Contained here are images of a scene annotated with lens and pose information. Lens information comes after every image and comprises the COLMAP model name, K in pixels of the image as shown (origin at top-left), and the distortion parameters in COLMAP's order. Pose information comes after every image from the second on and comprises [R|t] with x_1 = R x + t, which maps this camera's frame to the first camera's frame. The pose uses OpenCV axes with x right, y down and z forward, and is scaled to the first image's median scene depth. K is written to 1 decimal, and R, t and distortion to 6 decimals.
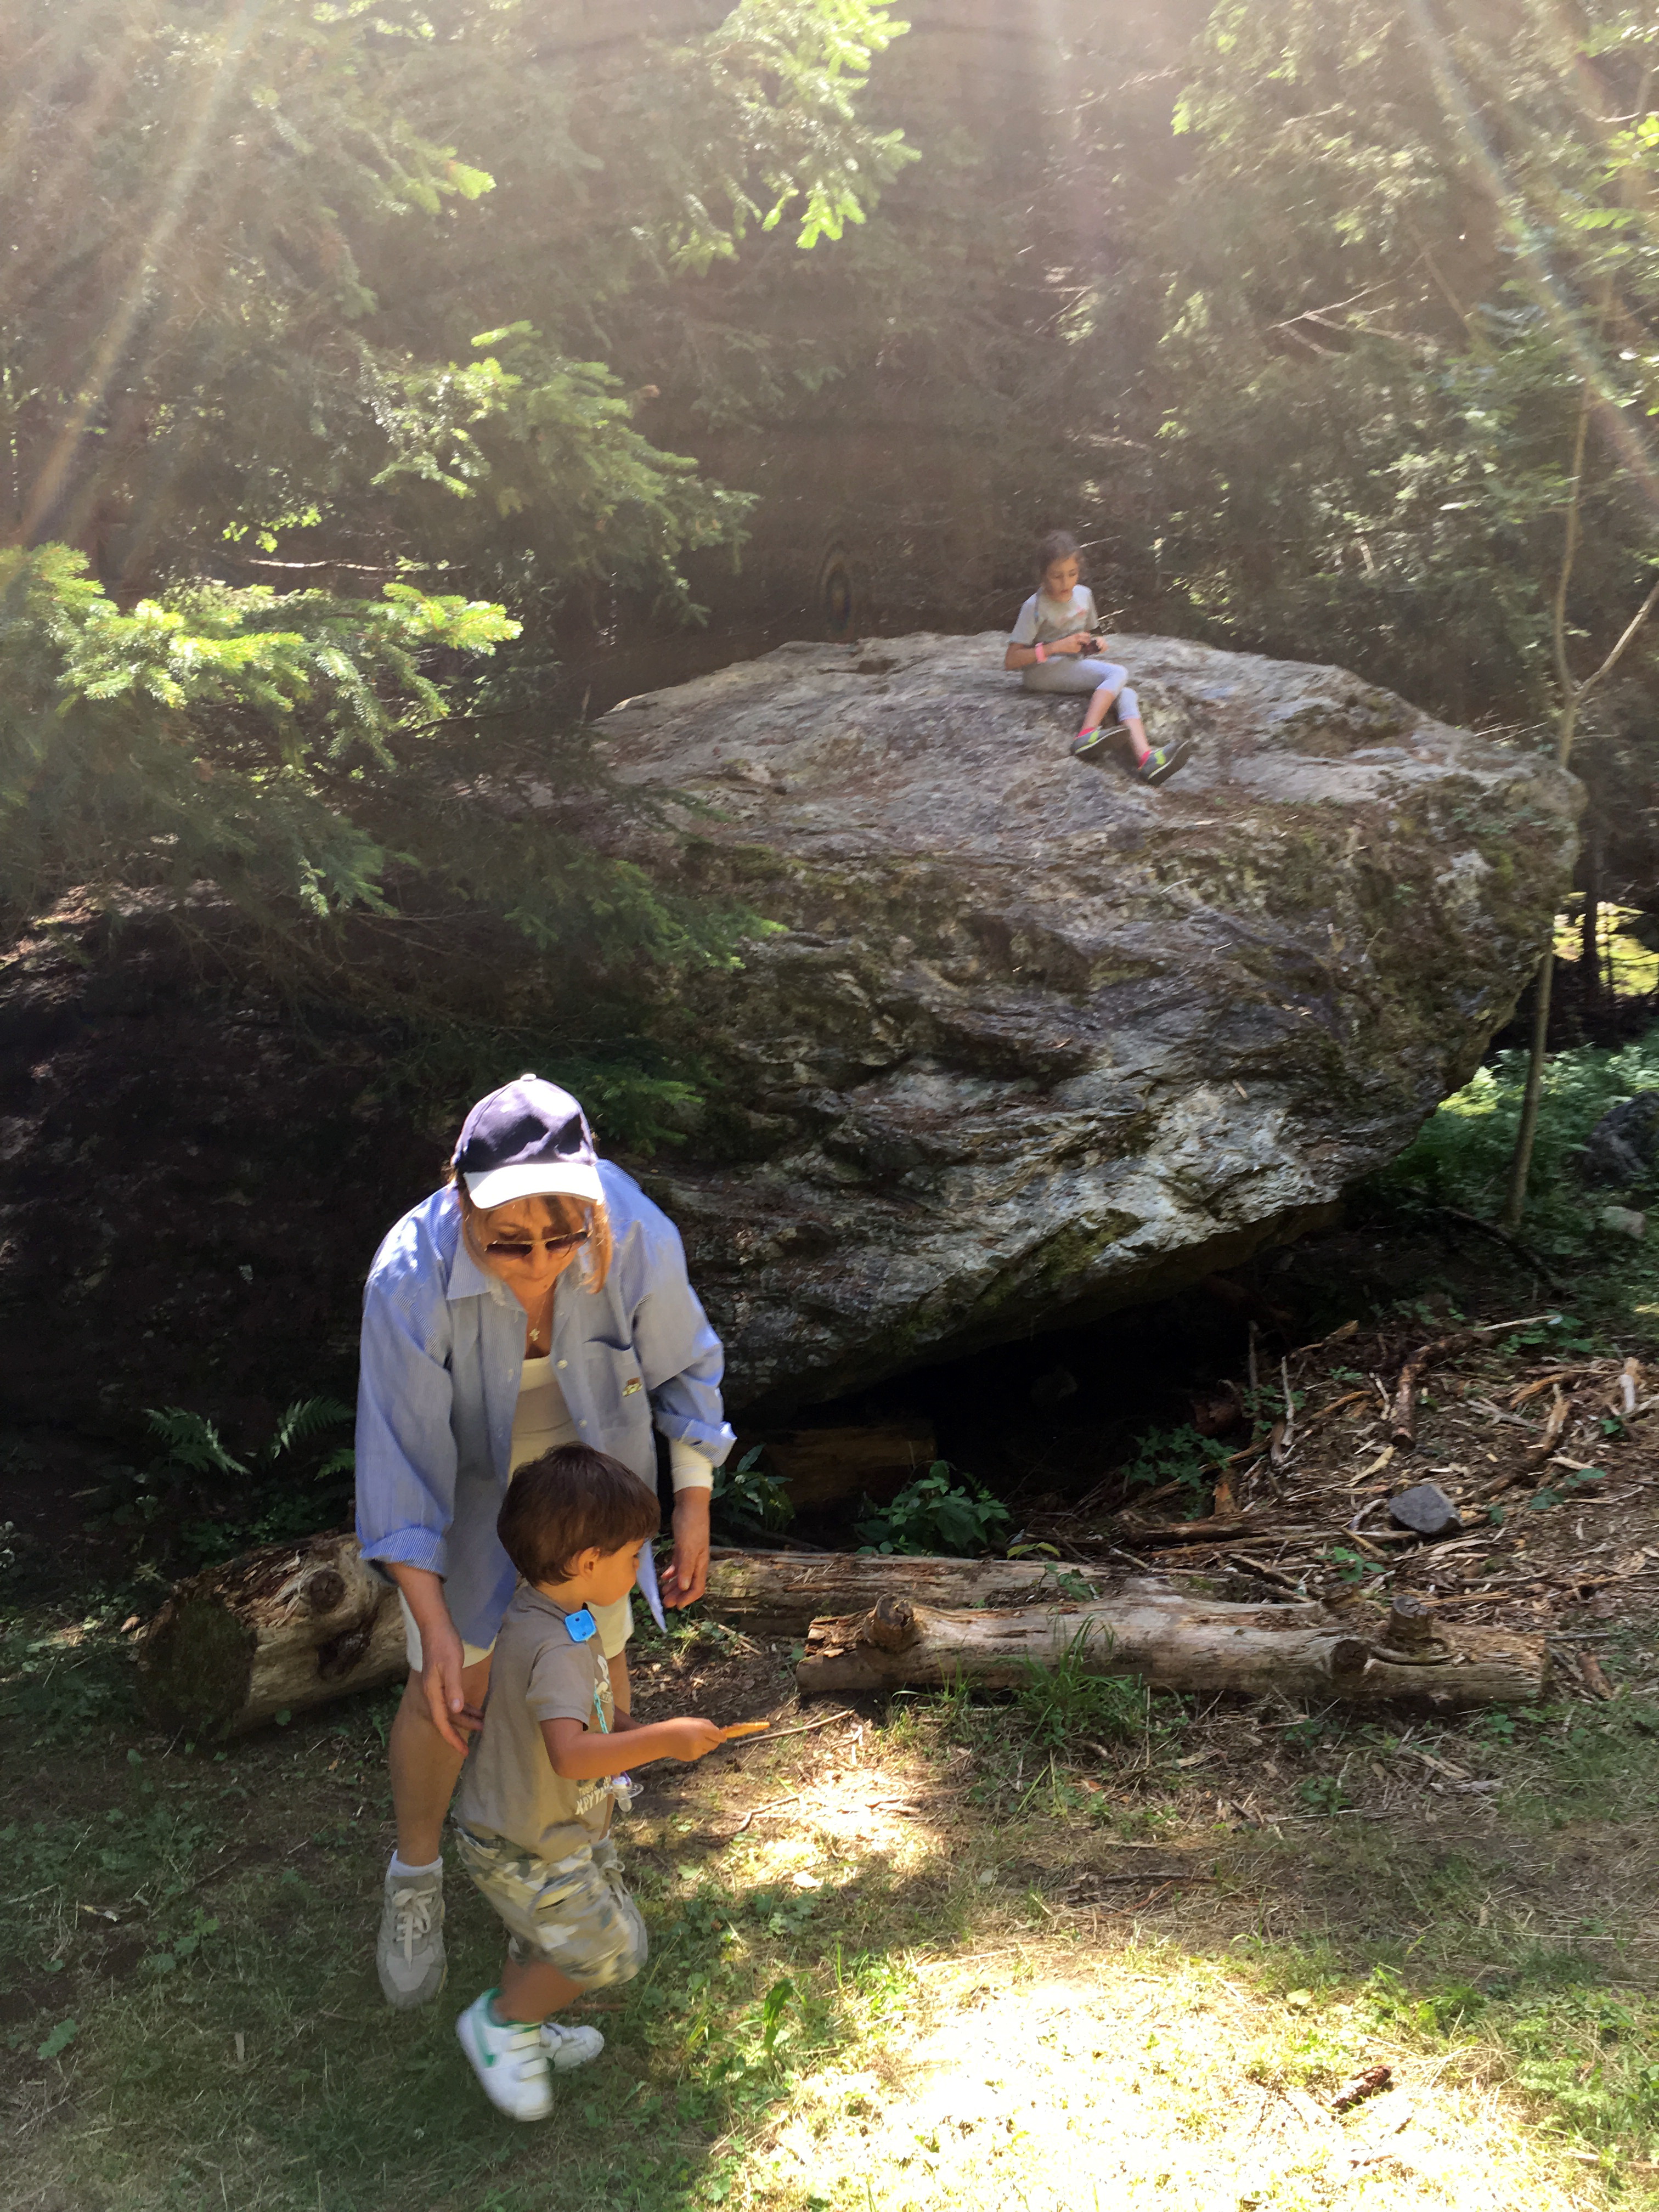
lens RADIAL K [[1865.9, 0, 829.5], [0, 1865.9, 1106.0], [0, 0, 1]] dist [0.072732, -0.097541]
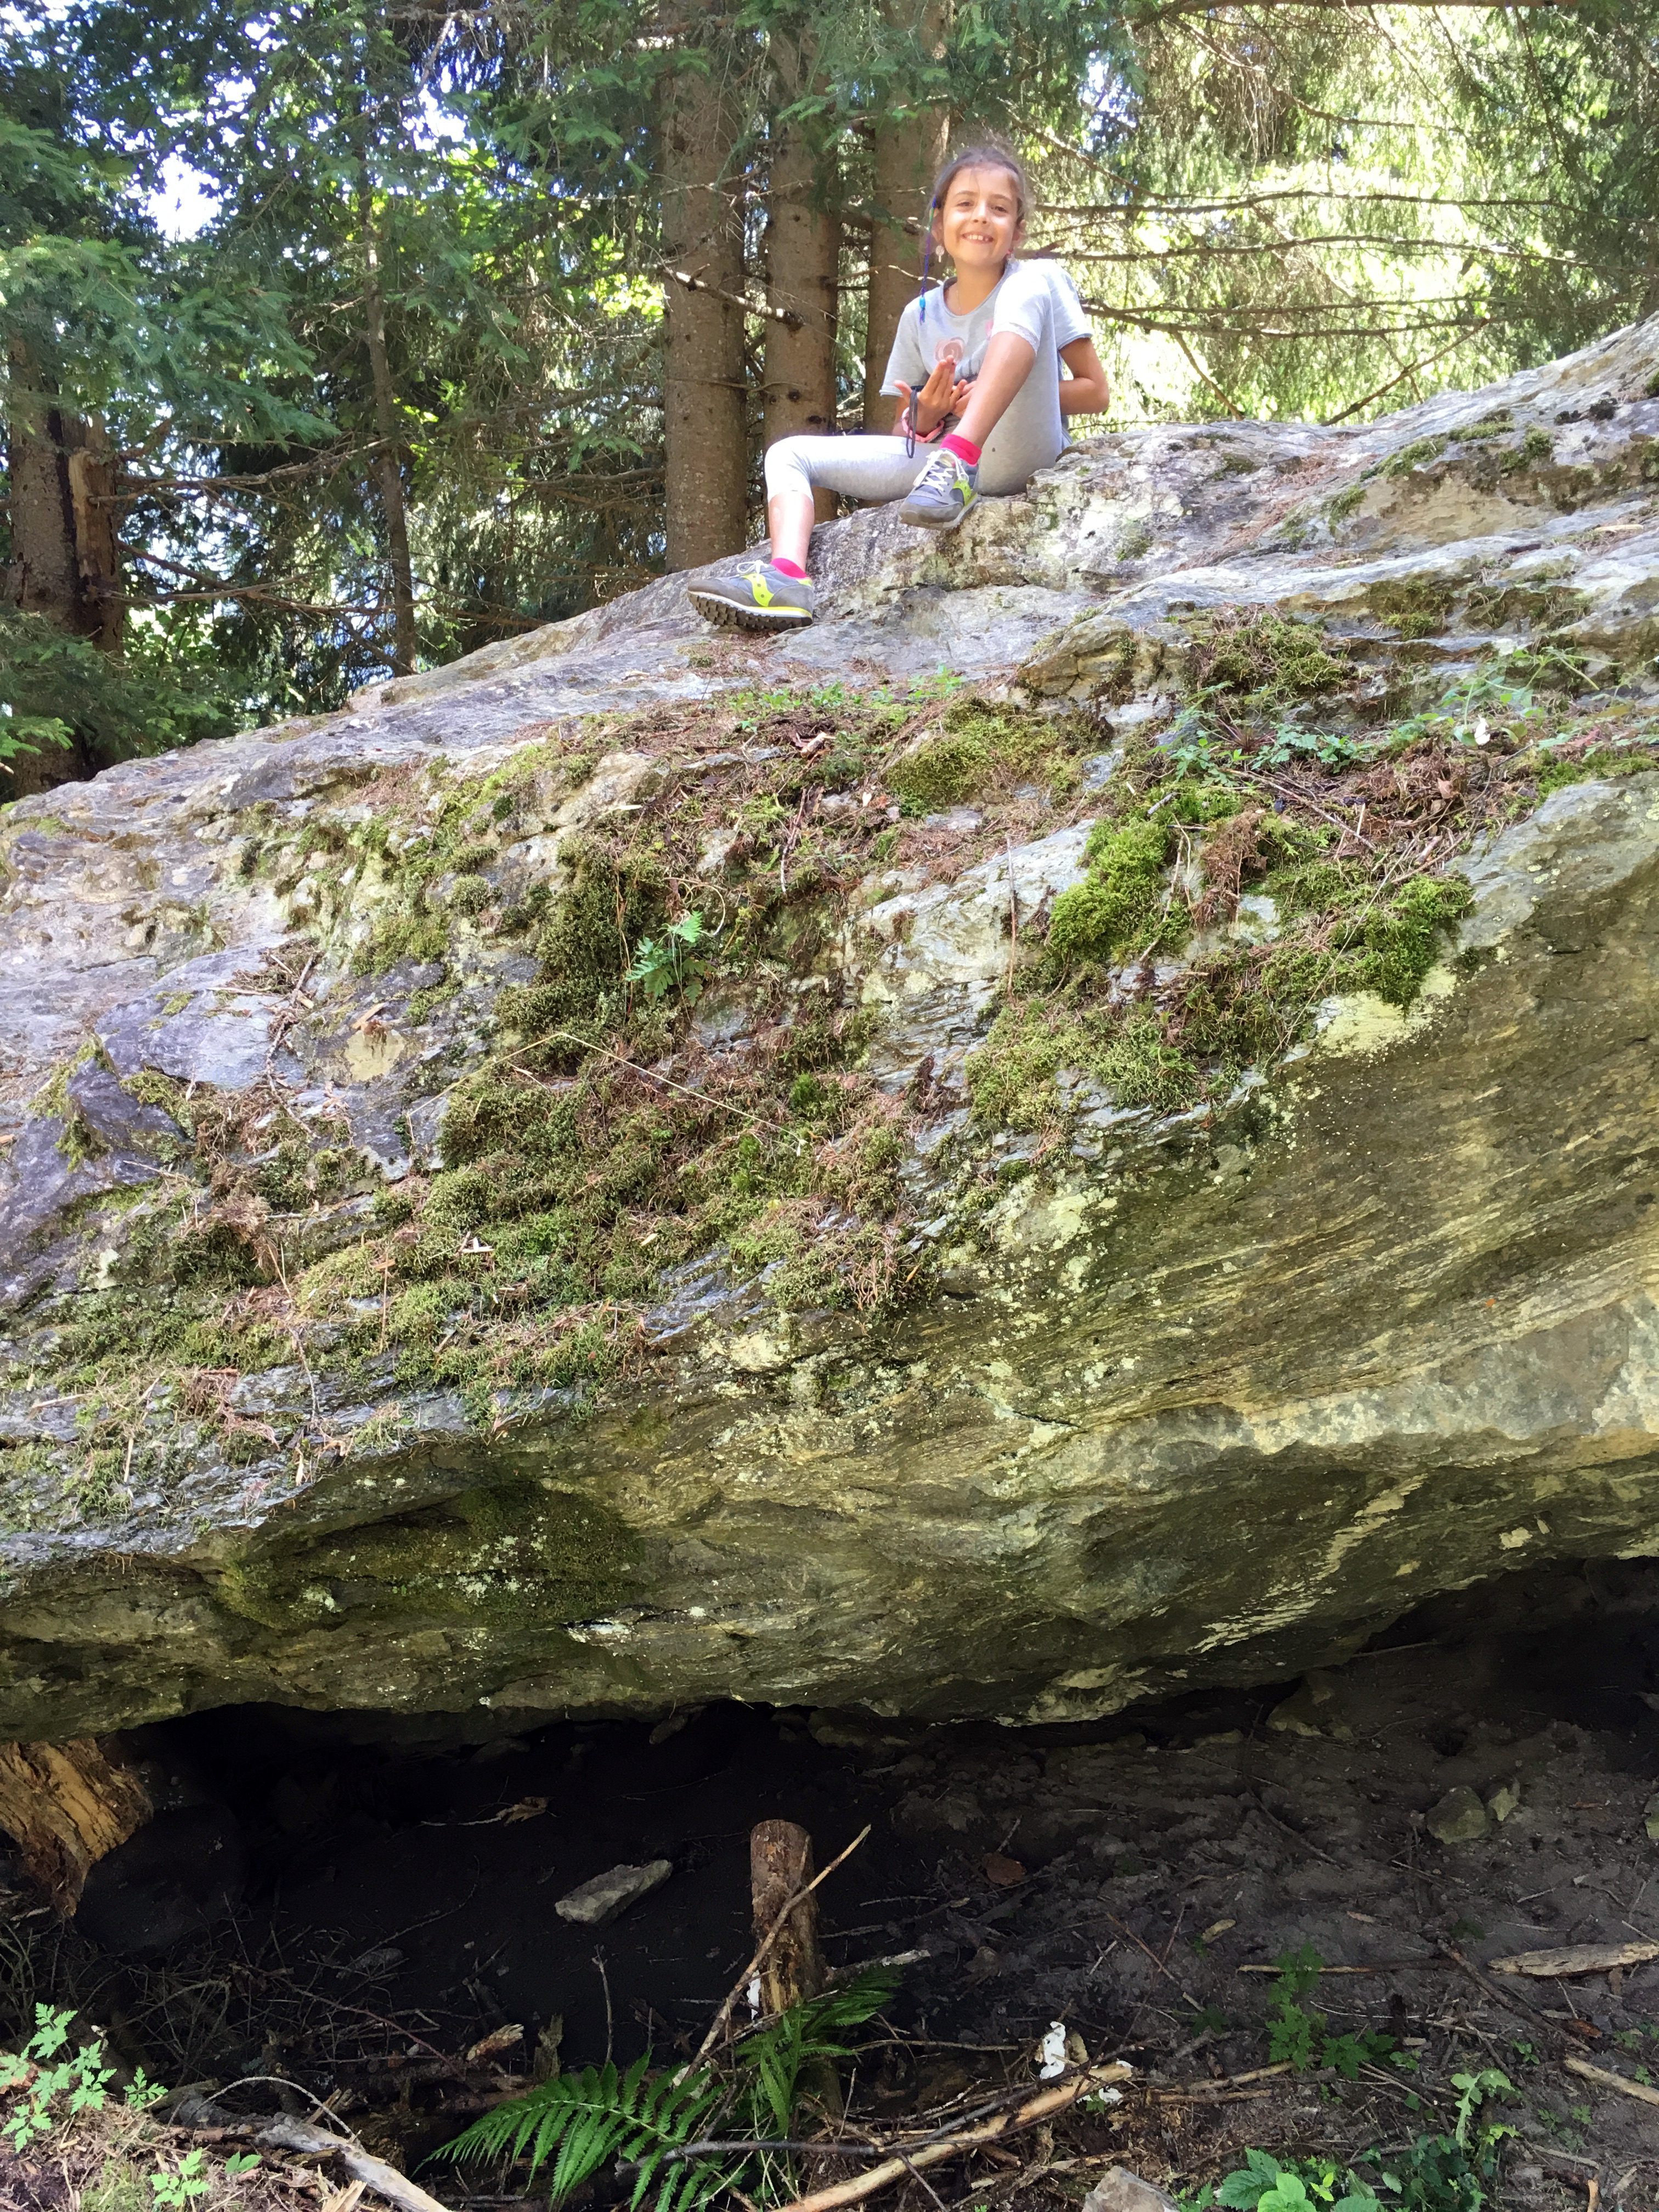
lens RADIAL K [[1865.9, 0, 829.5], [0, 1865.9, 1106.0], [0, 0, 1]] dist [0.072732, -0.097541]
pose [[0.455222, 0.131505, -0.880613, 0.643416], [-0.138537, 0.987449, 0.075844, -0.117631], [0.879534, 0.087472, 0.467727, 0.901914]]
